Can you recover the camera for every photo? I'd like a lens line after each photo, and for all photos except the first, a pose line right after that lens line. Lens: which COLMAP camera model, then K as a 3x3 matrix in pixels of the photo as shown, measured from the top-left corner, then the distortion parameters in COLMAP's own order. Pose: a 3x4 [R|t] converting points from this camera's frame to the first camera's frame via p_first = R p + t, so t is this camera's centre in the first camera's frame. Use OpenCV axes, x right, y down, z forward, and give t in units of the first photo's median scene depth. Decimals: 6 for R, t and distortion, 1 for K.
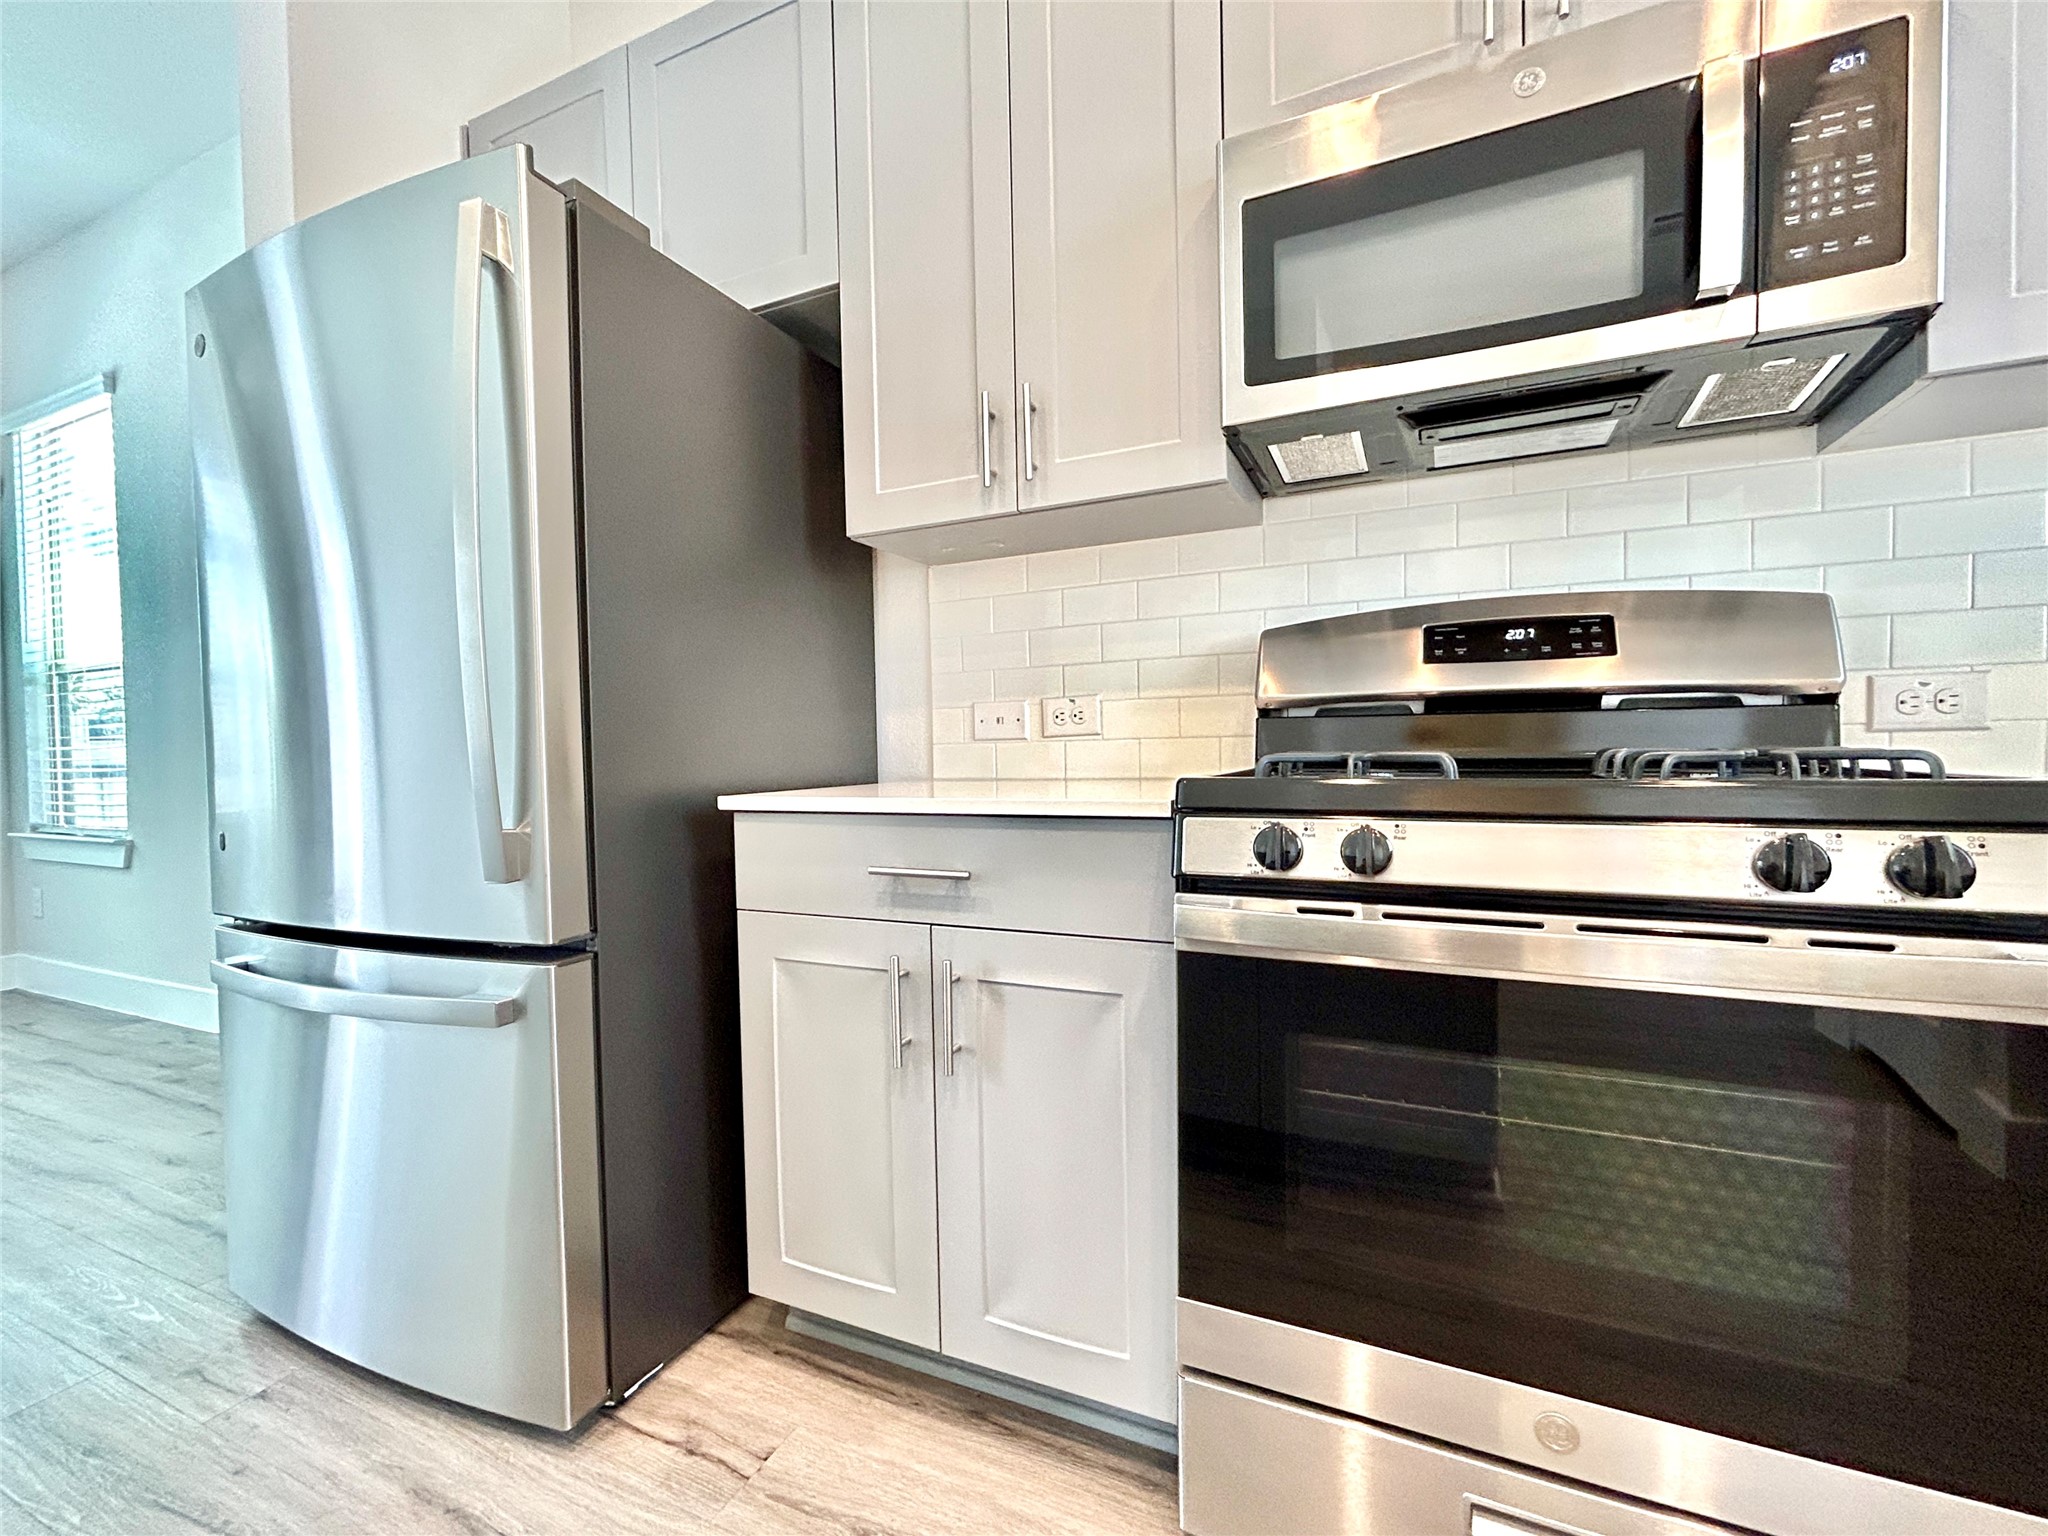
lens RADIAL K [[915.9, 0, 967.5], [0, 915.9, 777.3], [0, 0, 1]] dist [-0.002543, 0.000096]
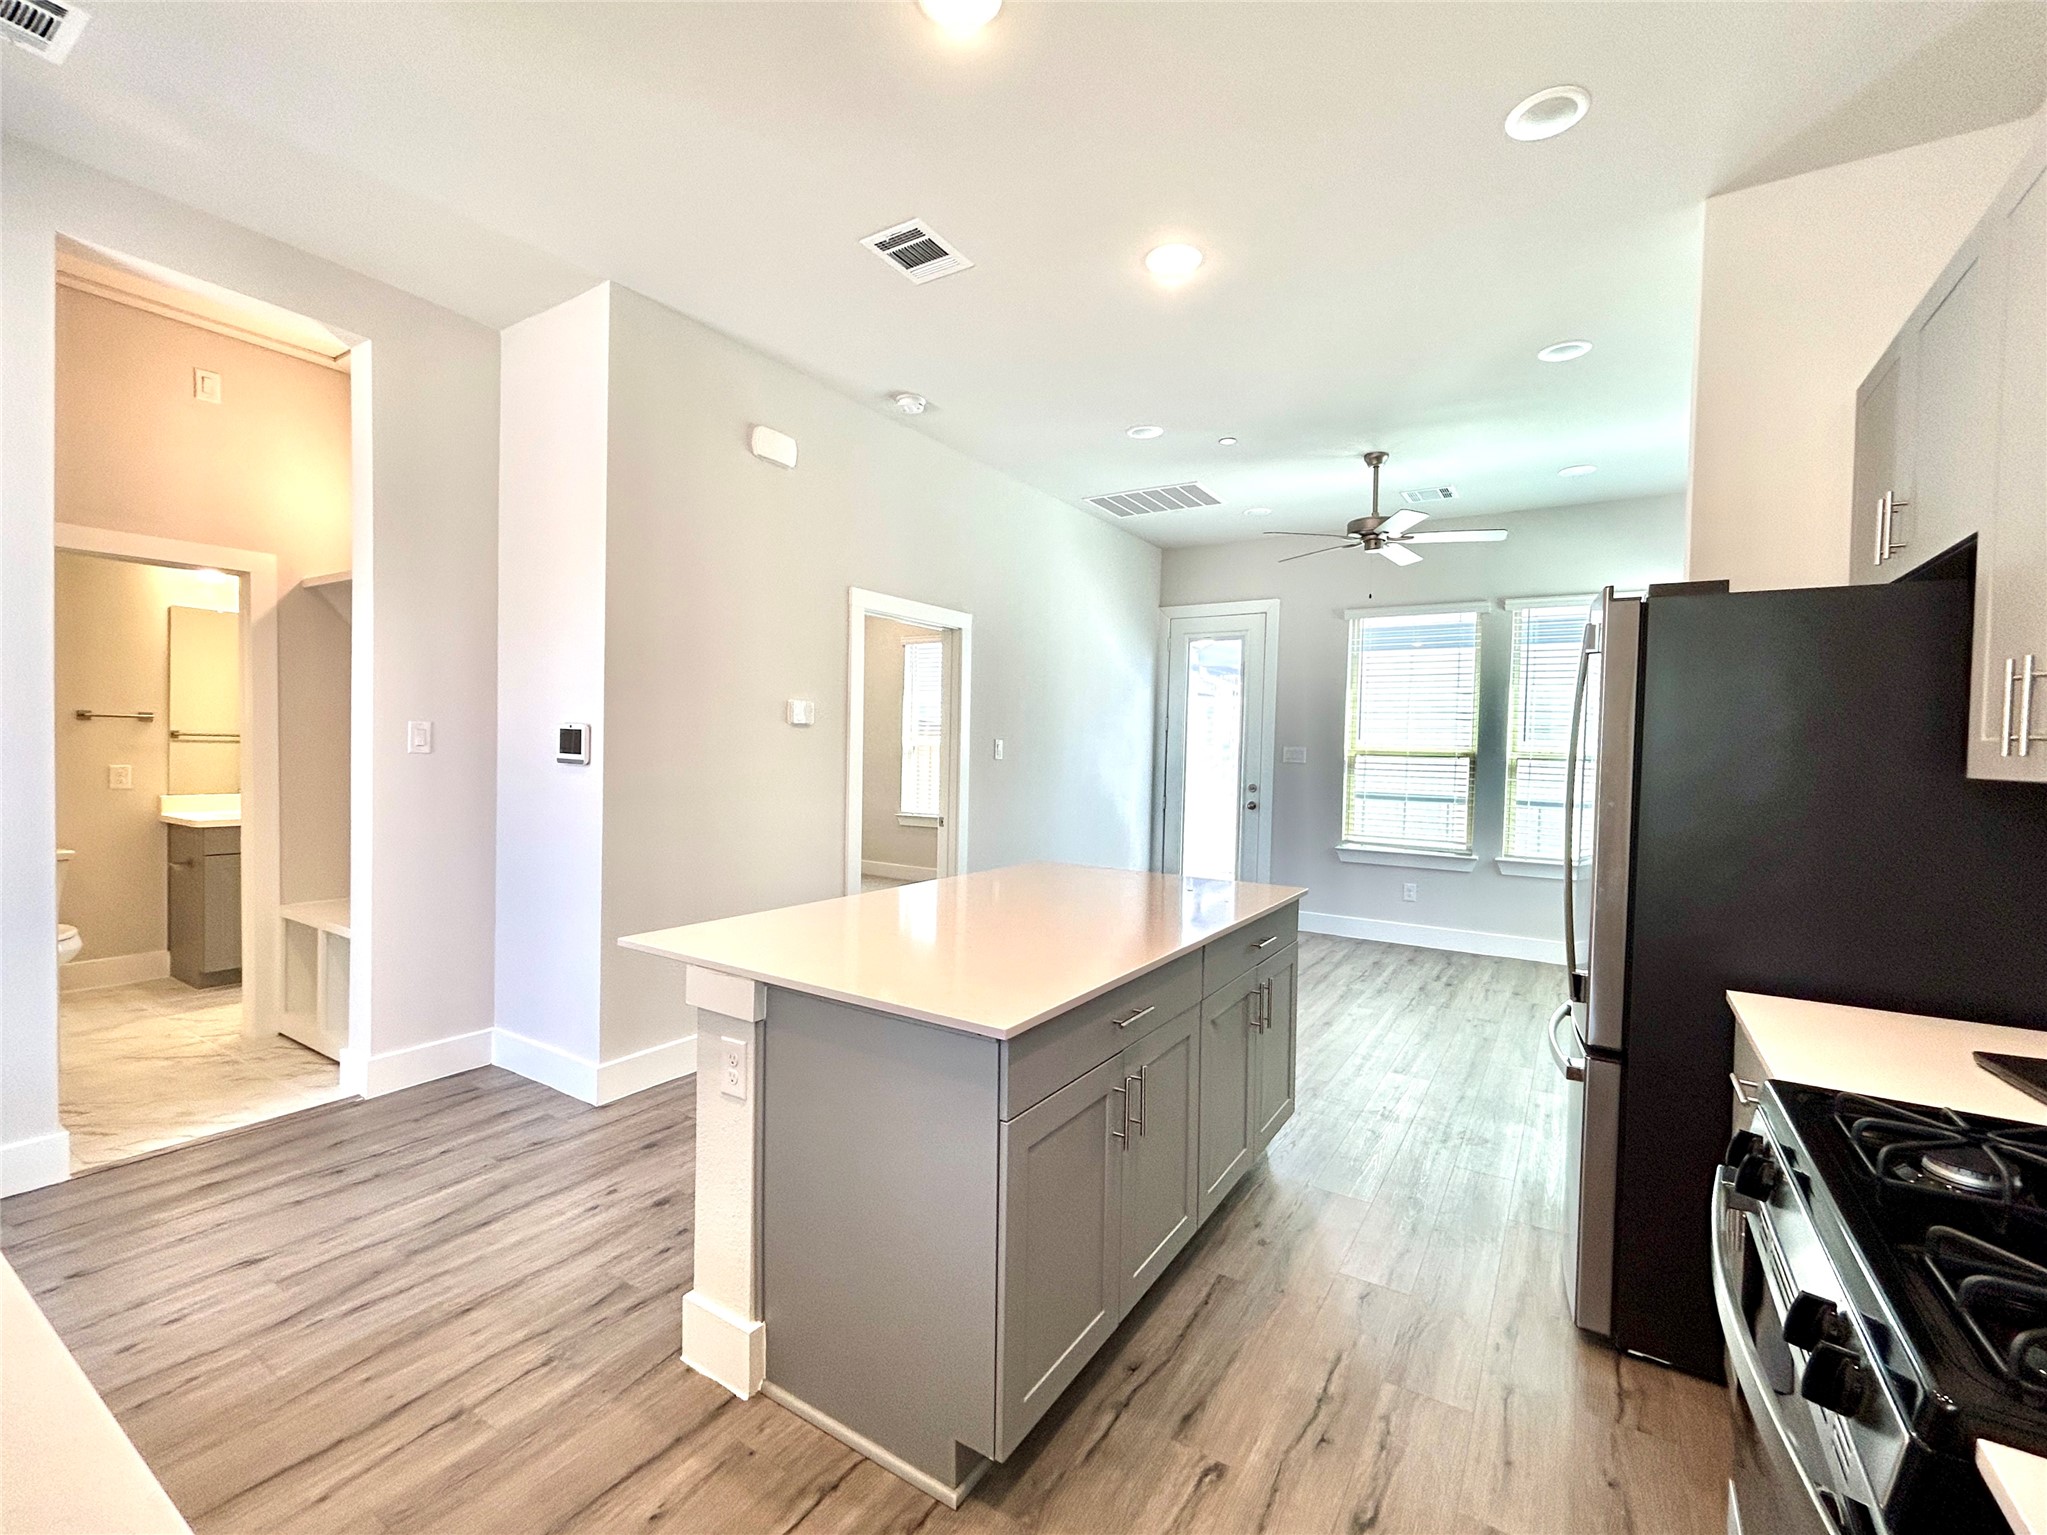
lens RADIAL K [[876.7, 0, 1026.5], [0, 876.7, 759.4], [0, 0, 1]] dist [-0.004300, 0.000502]
pose [[-0.102277, 0.031549, -0.994256, 1.199703], [-0.047677, 0.998193, 0.036579, -0.342835], [0.993613, 0.051144, -0.100588, 0.076723]]
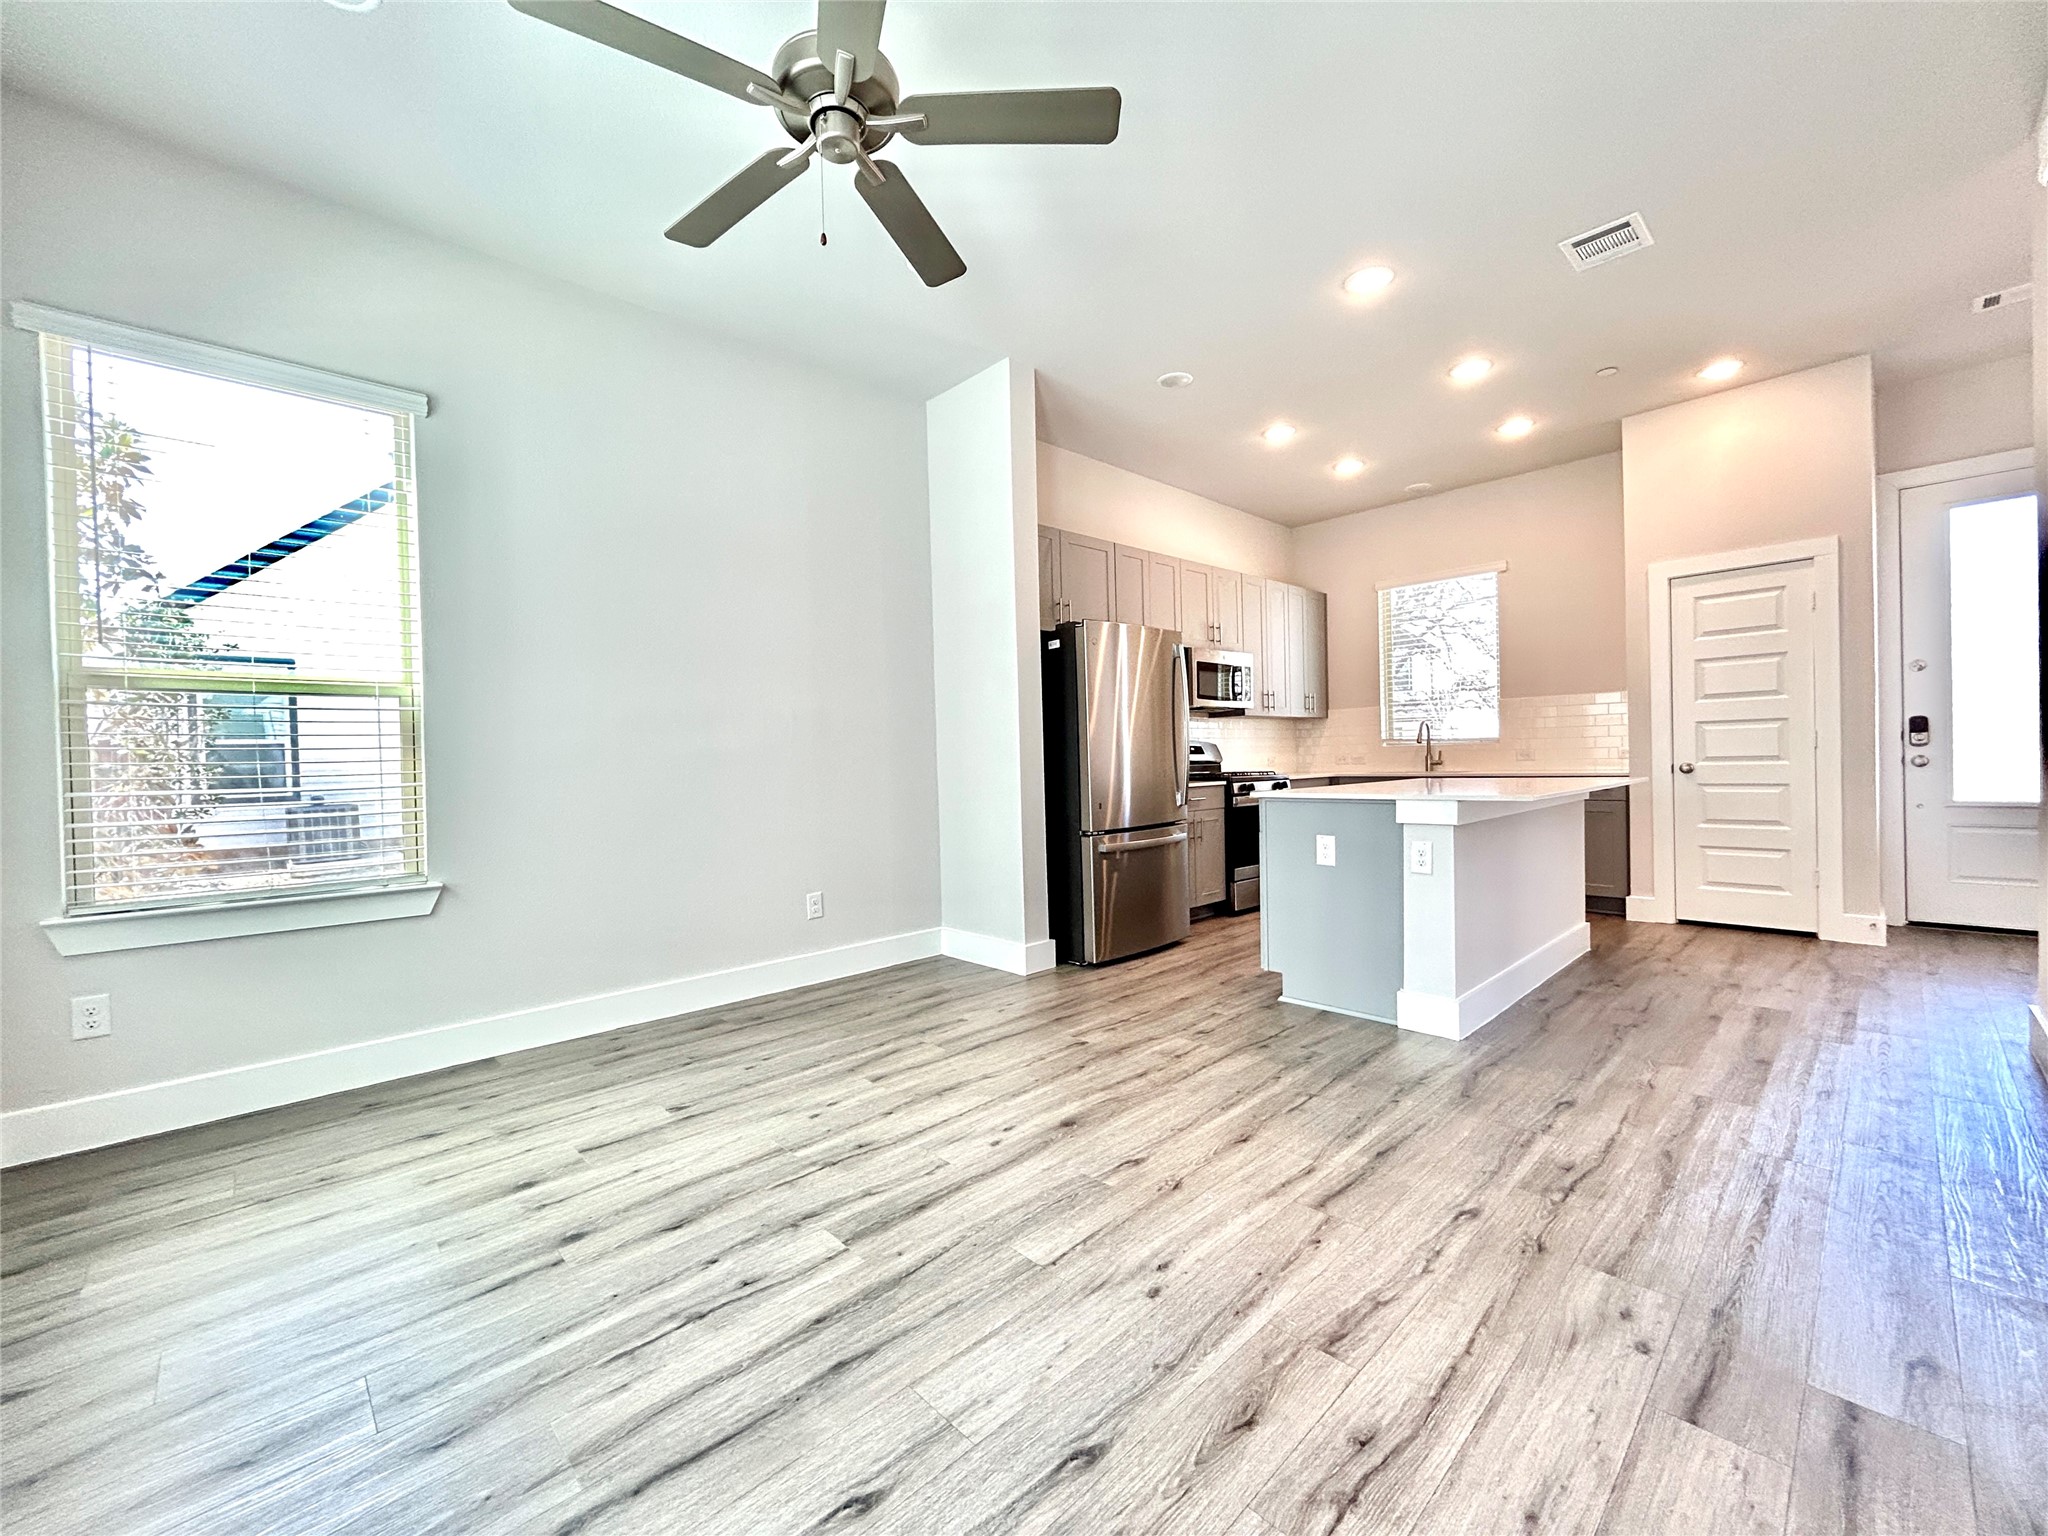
lens RADIAL K [[828.6, 0, 1018.9], [0, 828.6, 776.1], [0, 0, 1]] dist [-0.002164, 0.000628]
pose [[0.344177, -0.007801, 0.938872, -4.115937], [0.046036, 0.998903, -0.008576, -0.016664], [-0.937775, 0.046174, 0.344159, 0.383845]]
